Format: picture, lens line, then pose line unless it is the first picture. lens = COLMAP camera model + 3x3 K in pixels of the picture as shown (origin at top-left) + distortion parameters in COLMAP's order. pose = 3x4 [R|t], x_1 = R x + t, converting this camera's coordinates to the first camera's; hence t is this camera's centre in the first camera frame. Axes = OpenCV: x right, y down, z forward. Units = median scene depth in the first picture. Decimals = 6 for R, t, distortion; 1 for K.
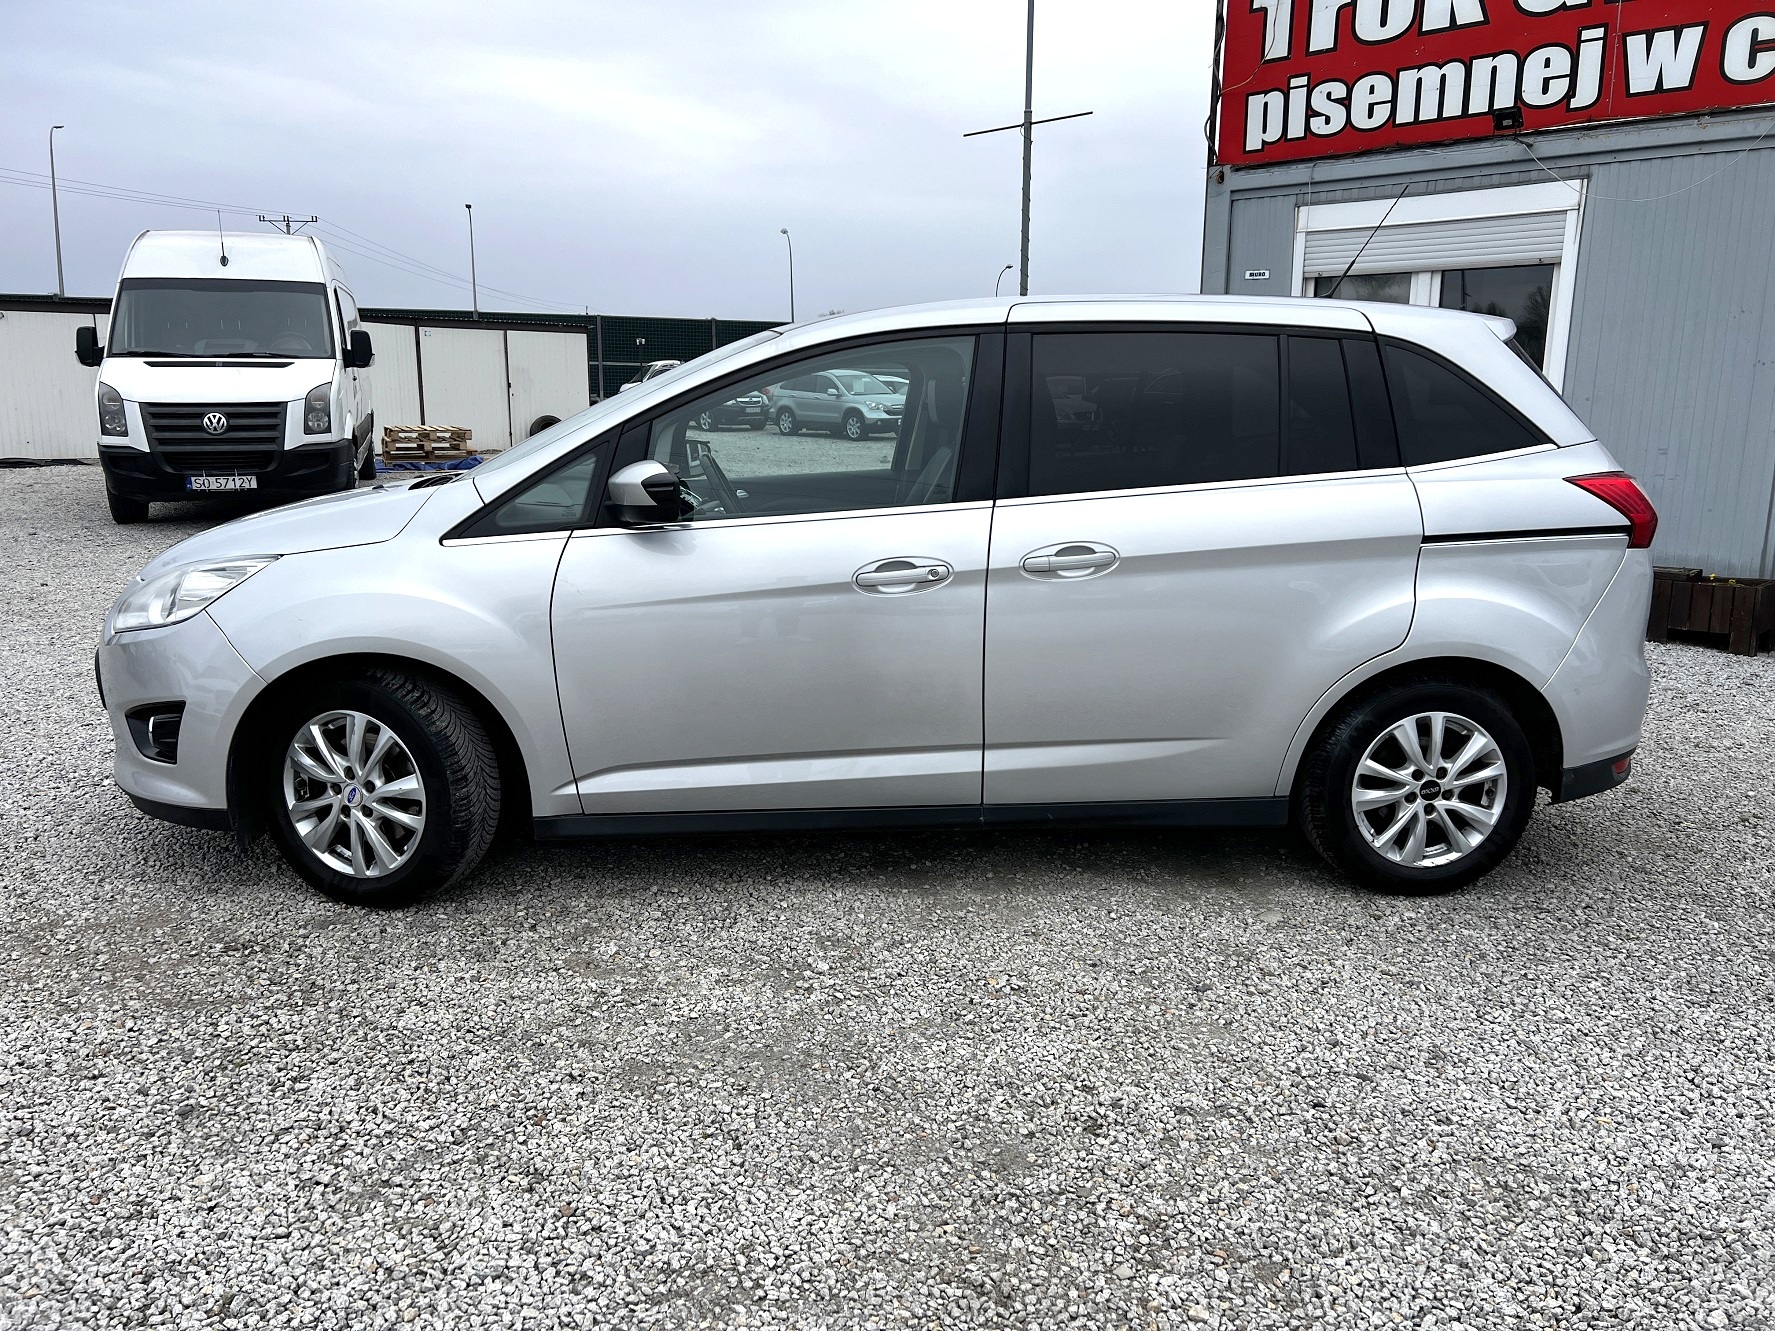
lens RADIAL K [[1356.2, 0, 884.8], [0, 1356.2, 664.5], [0, 0, 1]] dist [0.062786, -0.059861]
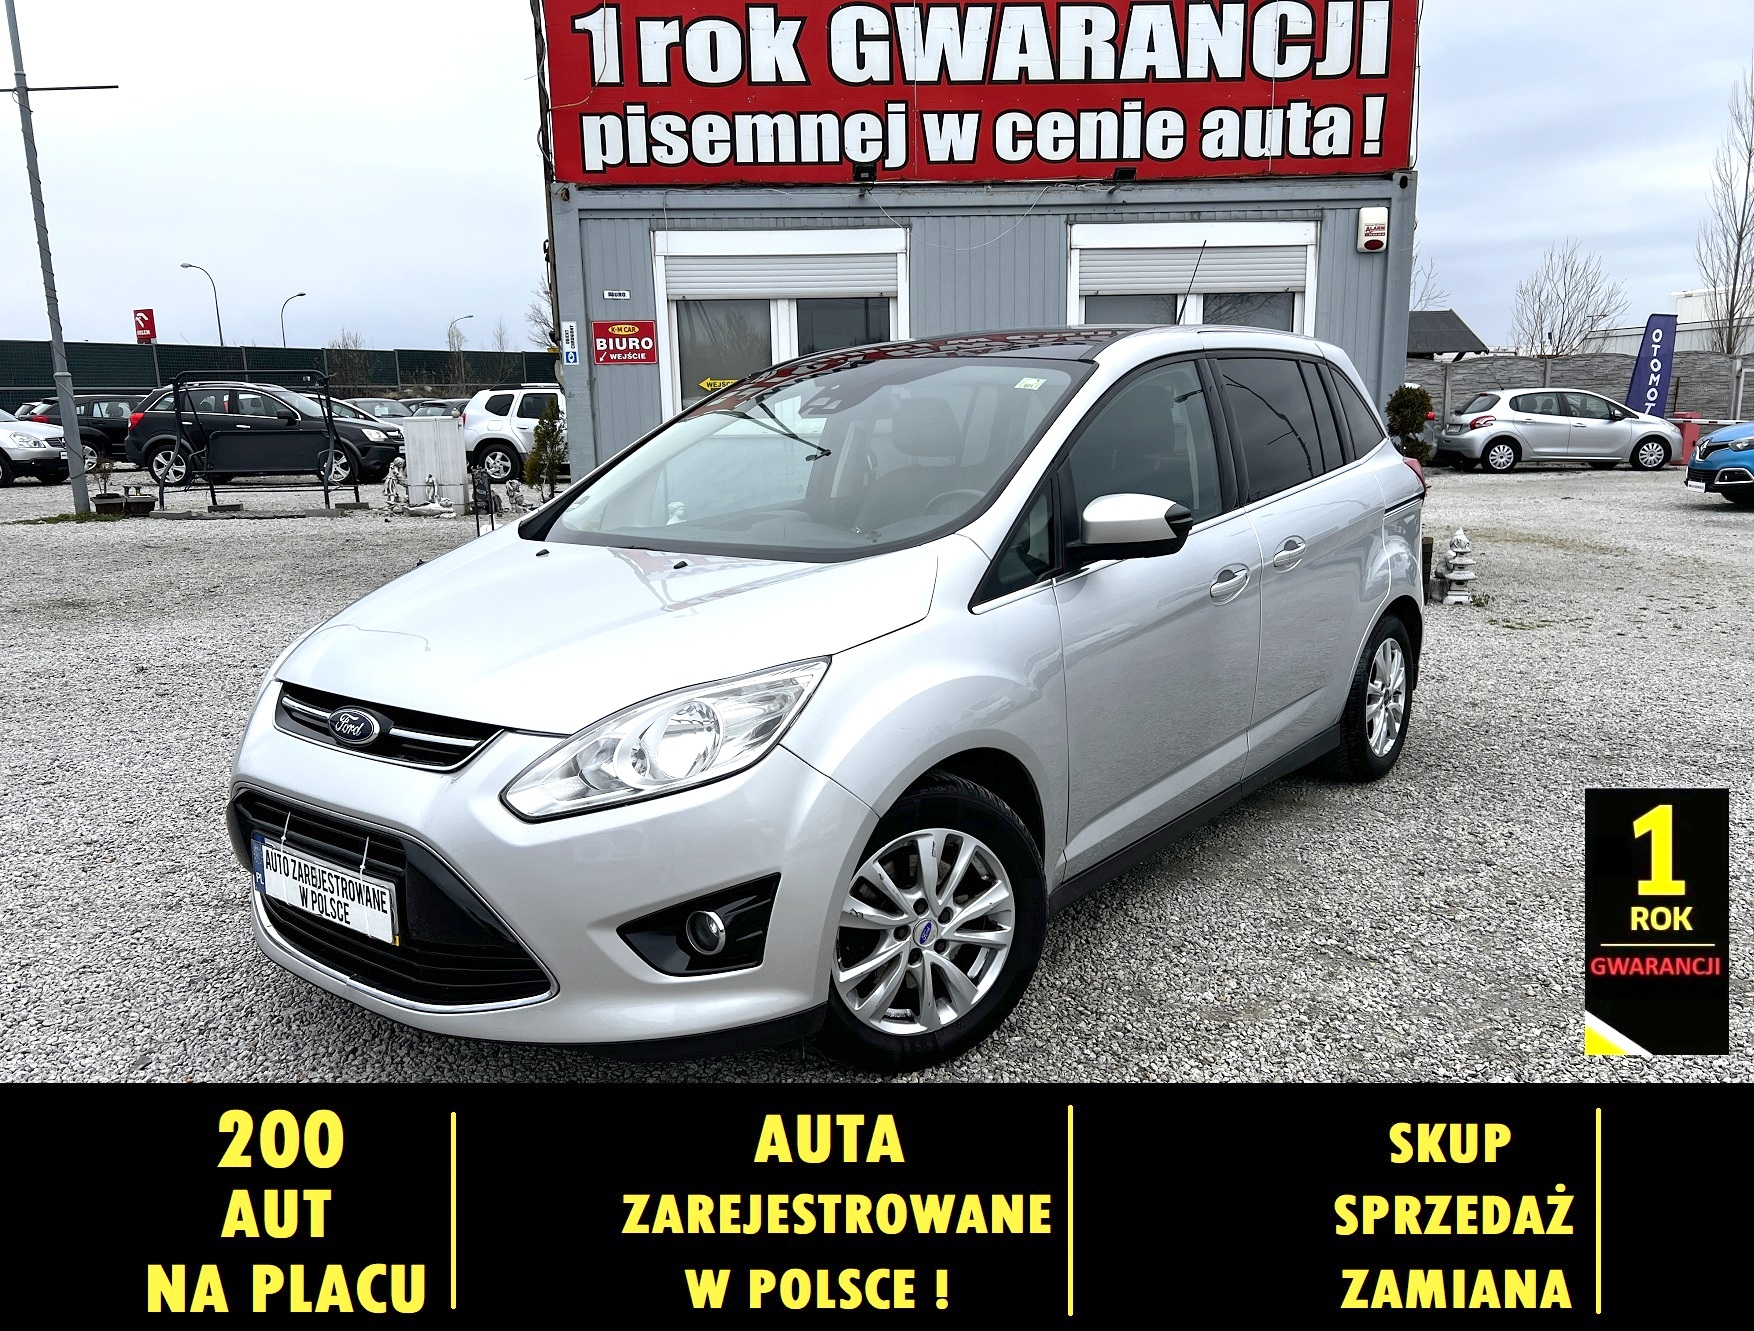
lens RADIAL K [[1382.7, 0, 880.4], [0, 1382.7, 673.5], [0, 0, 1]] dist [0.037091, -0.034360]
pose [[0.670857, -0.168288, 0.722239, -0.431240], [0.173308, 0.982520, 0.067957, -0.051362], [-0.721051, 0.079580, 0.688297, 0.196750]]
